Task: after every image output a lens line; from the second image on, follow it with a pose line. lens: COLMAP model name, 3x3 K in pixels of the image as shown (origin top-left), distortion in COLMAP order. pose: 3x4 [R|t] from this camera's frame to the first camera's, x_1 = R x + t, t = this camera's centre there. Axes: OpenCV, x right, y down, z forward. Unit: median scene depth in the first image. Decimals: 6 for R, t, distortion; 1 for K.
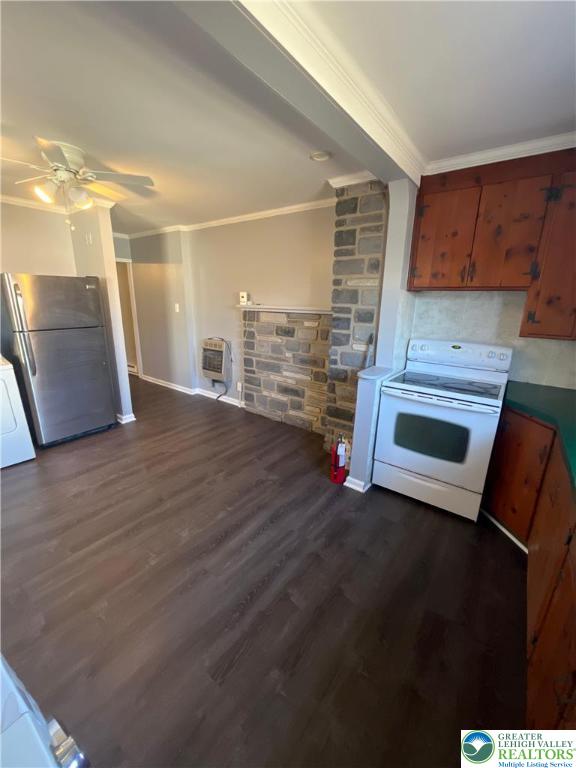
lens RADIAL K [[312.6, 0, 287.8], [0, 312.6, 380.7], [0, 0, 1]] dist [-0.006160, 0.000198]
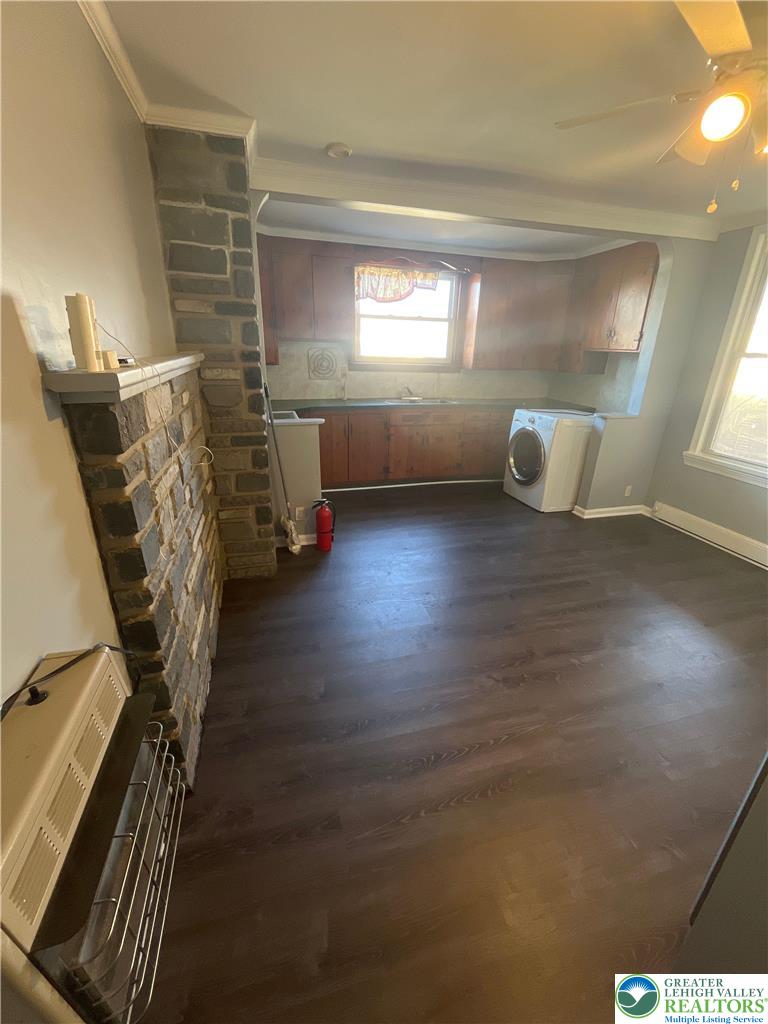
lens RADIAL K [[416.9, 0, 383.7], [0, 416.9, 507.6], [0, 0, 1]] dist [-0.006160, 0.000198]
pose [[-0.788839, -0.255342, 0.559046, -0.544501], [0.122021, 0.826437, 0.549648, -0.369505], [-0.602365, 0.501800, -0.620769, 1.386918]]
